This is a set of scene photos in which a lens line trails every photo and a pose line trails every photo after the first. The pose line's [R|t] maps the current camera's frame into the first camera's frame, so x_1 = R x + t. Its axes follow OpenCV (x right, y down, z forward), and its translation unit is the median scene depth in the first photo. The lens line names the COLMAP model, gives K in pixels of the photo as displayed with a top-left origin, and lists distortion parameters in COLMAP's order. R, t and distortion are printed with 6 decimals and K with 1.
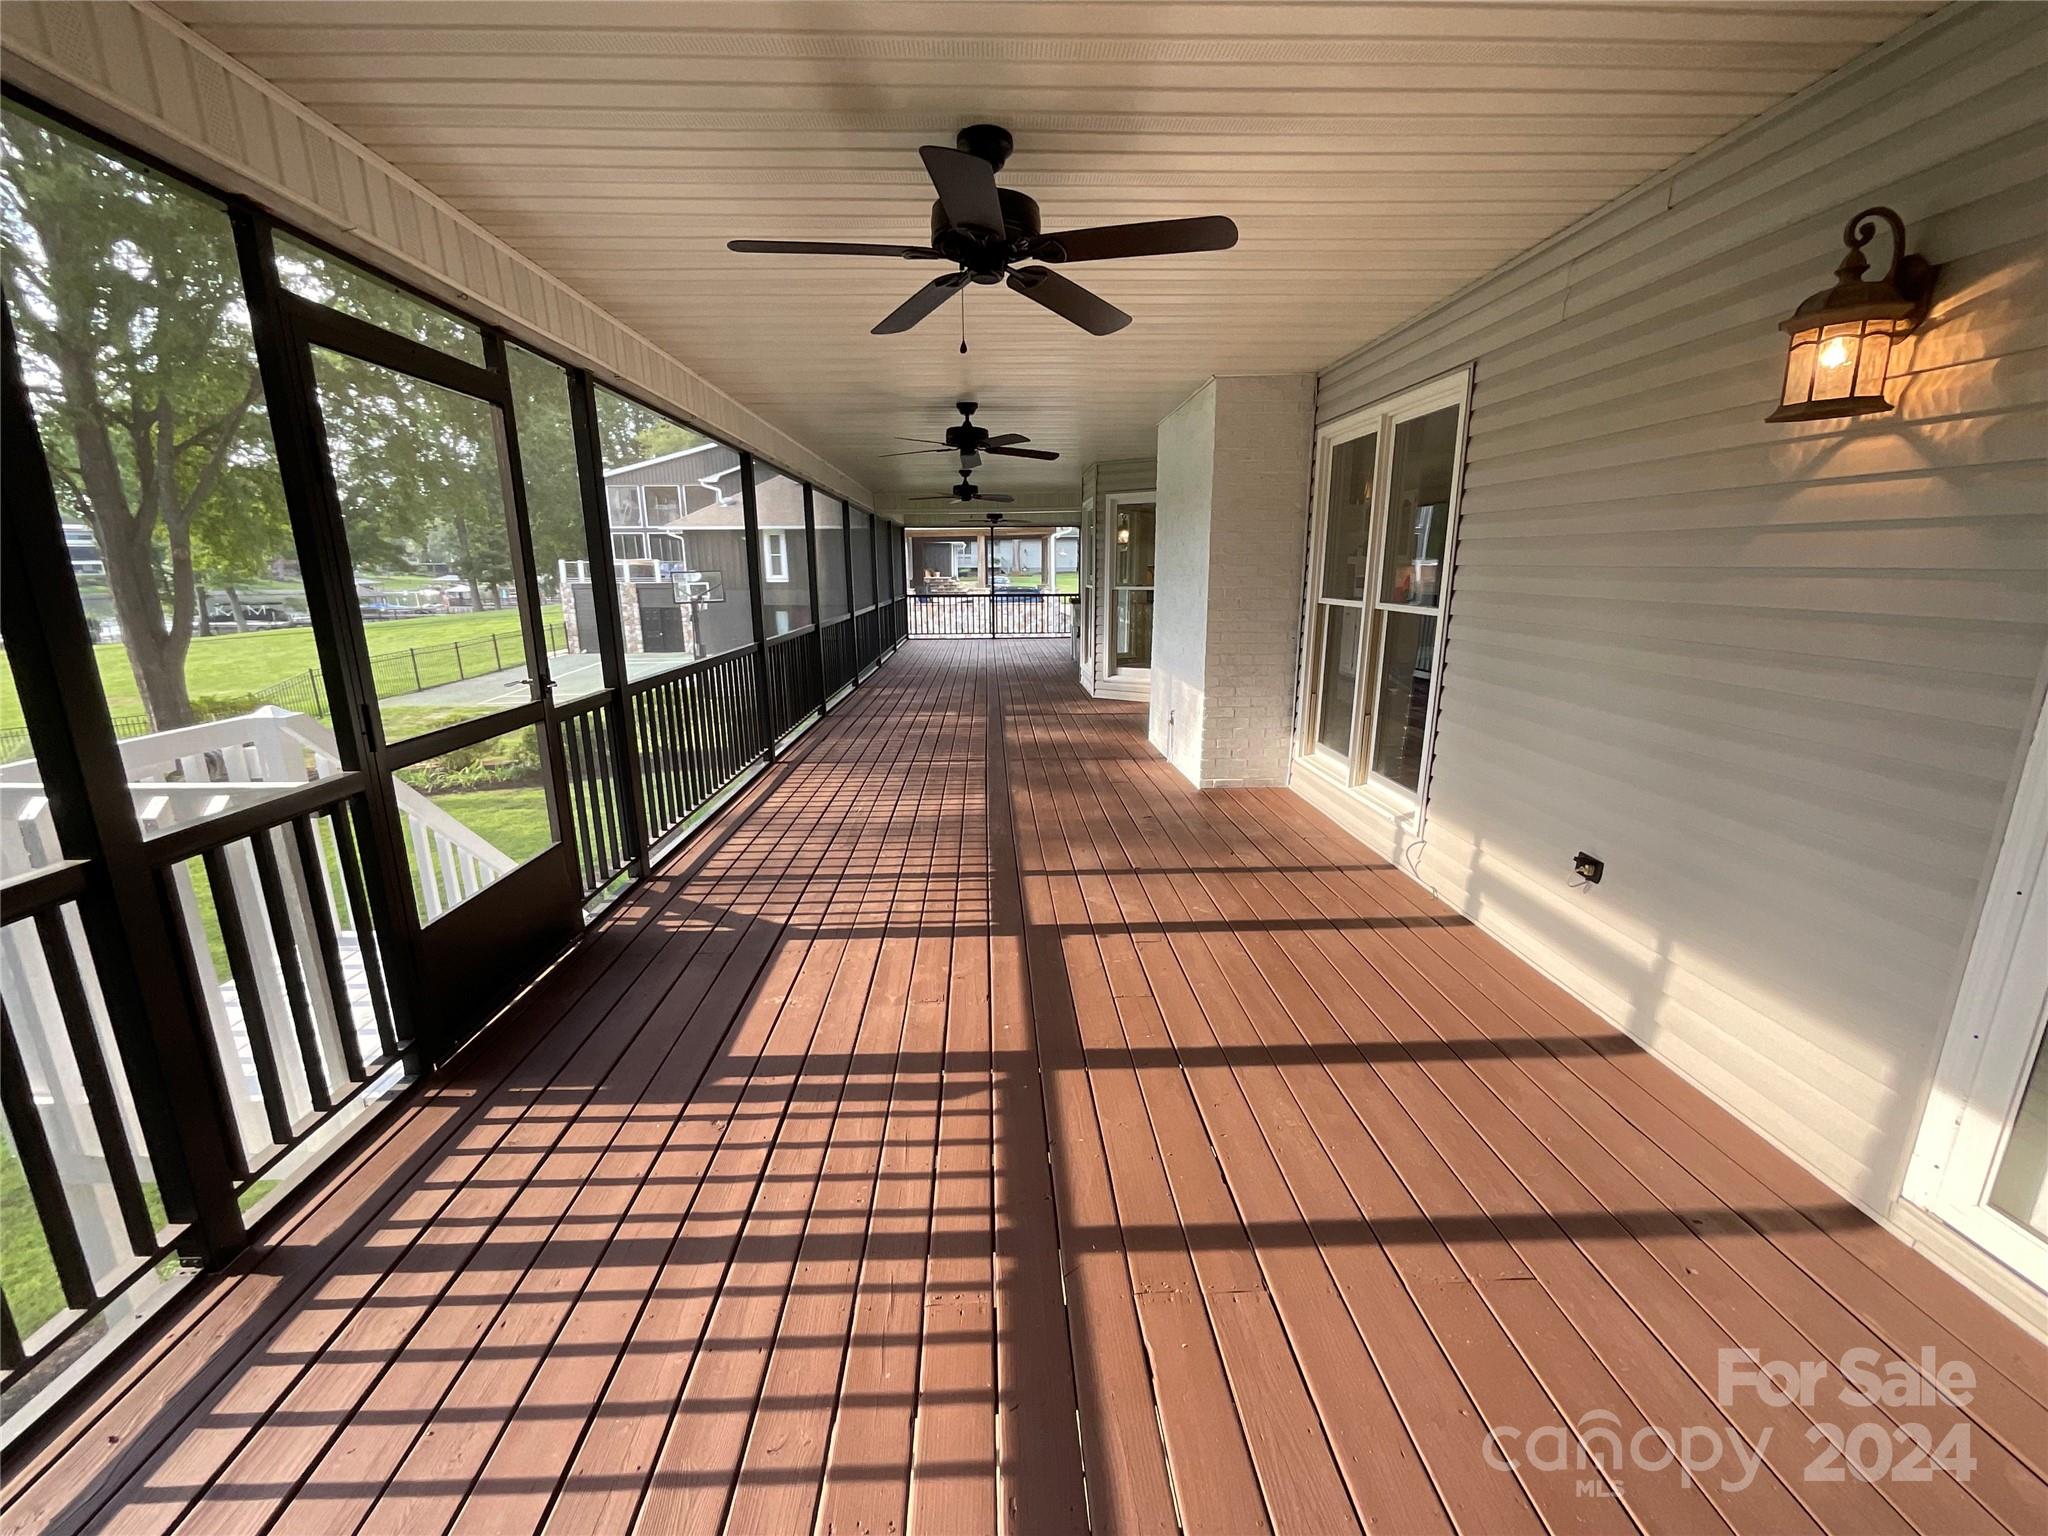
lens RADIAL K [[827.8, 0, 1020.5], [0, 827.8, 768.8], [0, 0, 1]] dist [-0.000532, 0.002031]
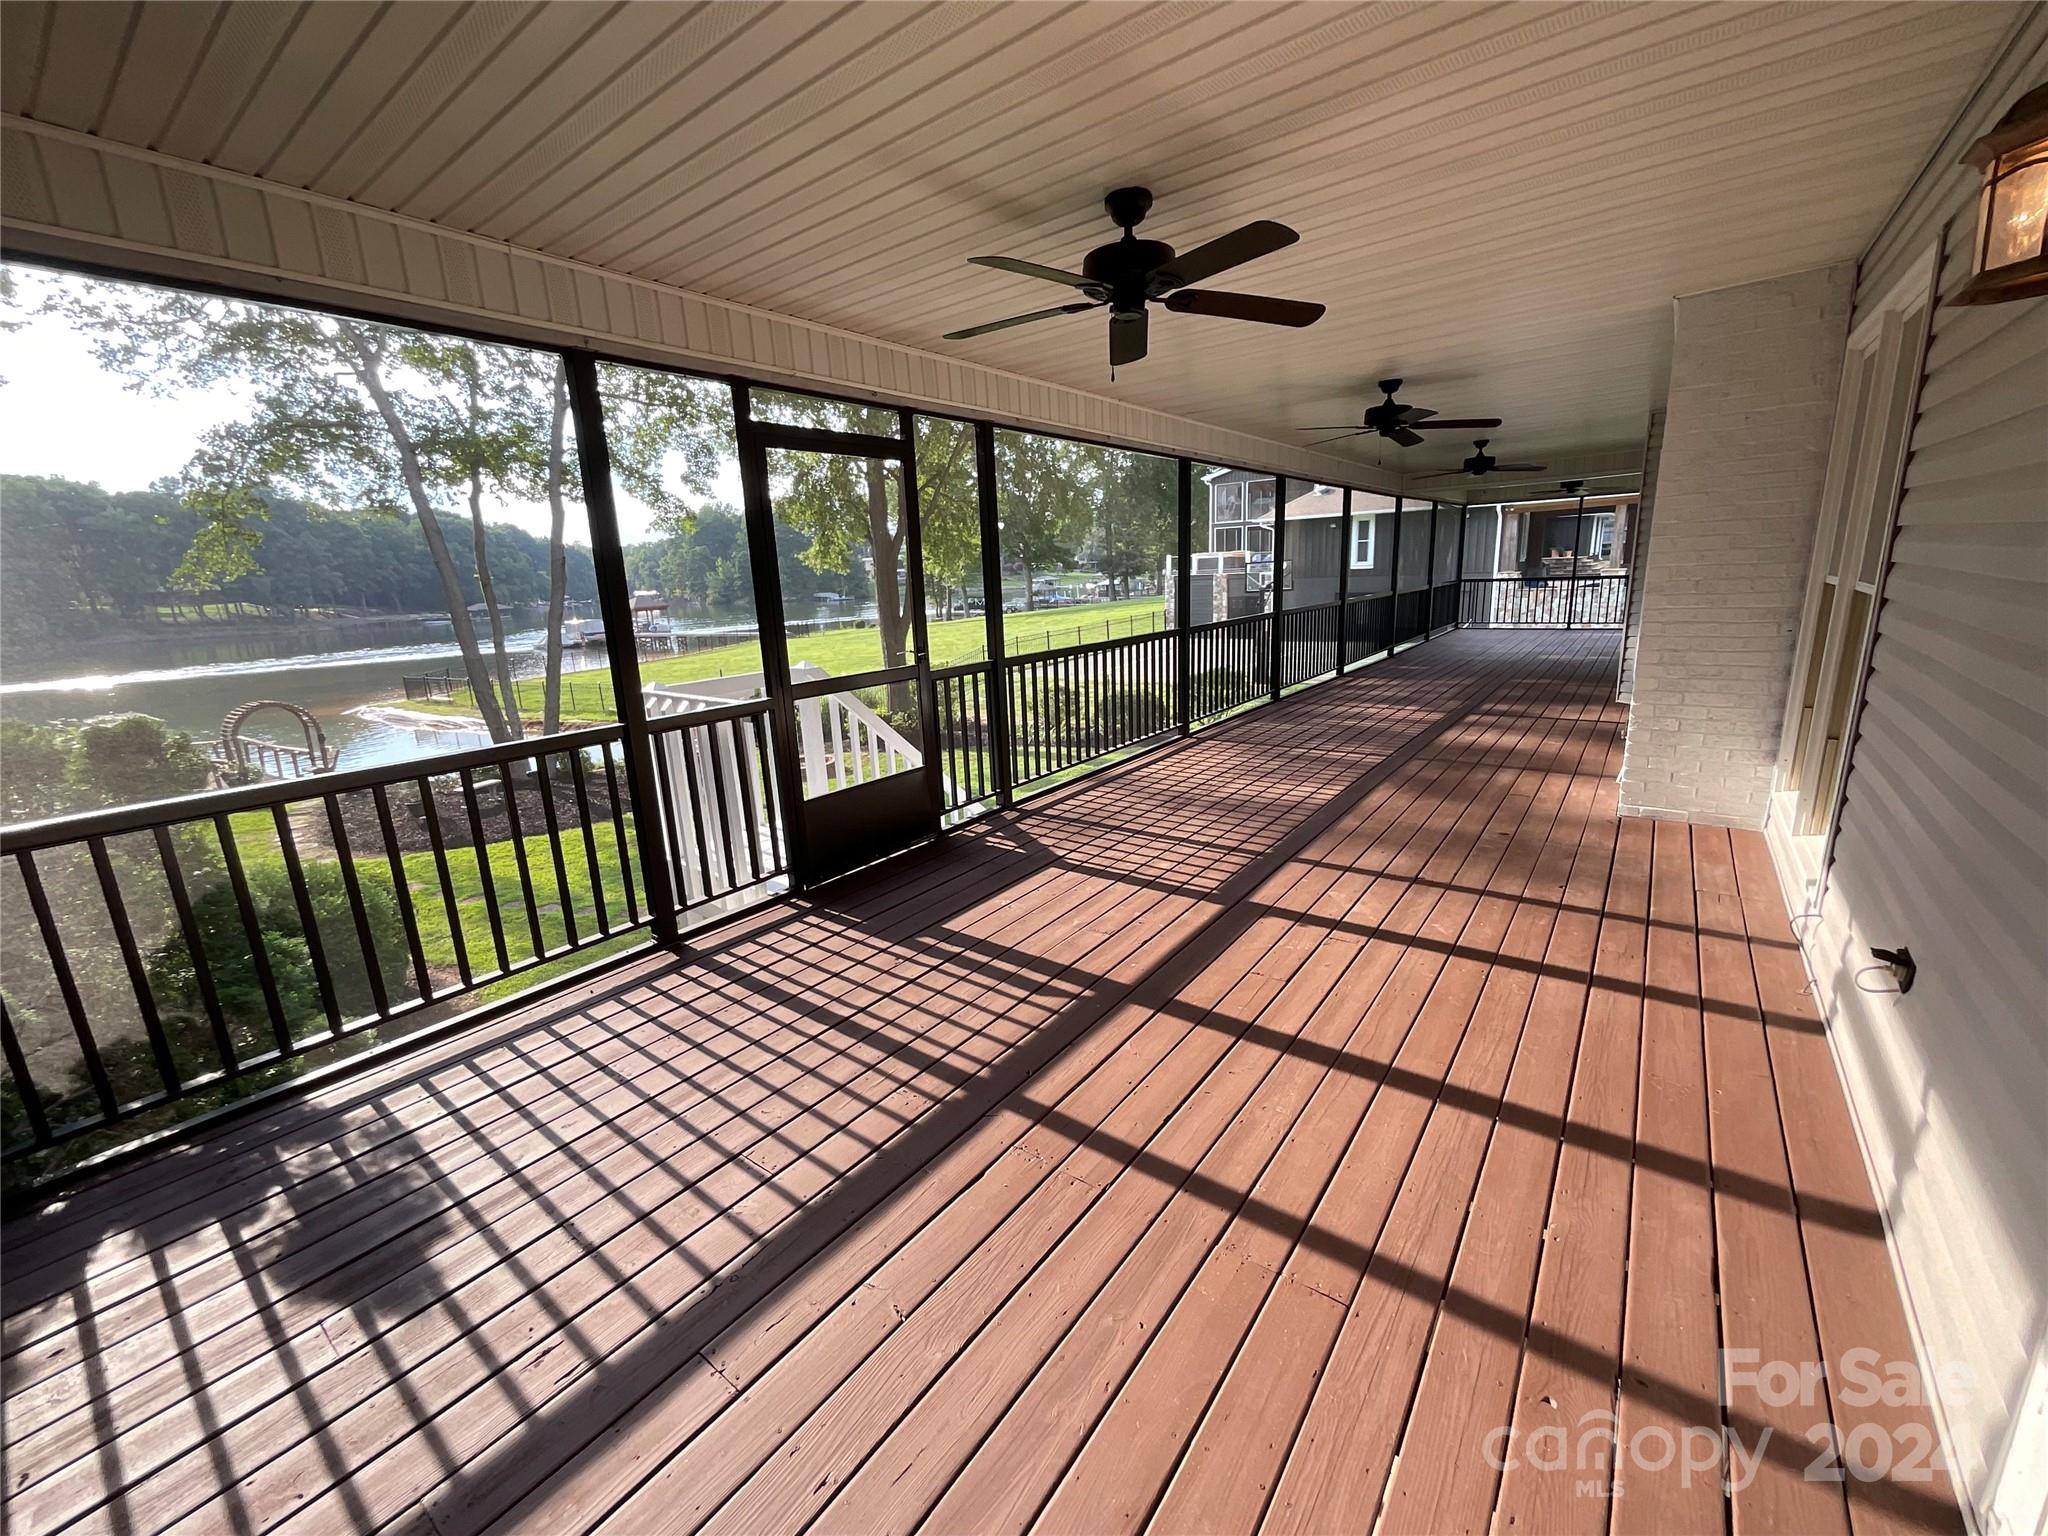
lens RADIAL K [[827.8, 0, 1033.2], [0, 827.8, 770.3], [0, 0, 1]] dist [-0.000532, 0.002031]
pose [[0.772068, 0.120879, -0.623939, 0.511719], [-0.111065, 0.992301, 0.054810, -0.002165], [0.625760, 0.026981, 0.779549, 0.014884]]
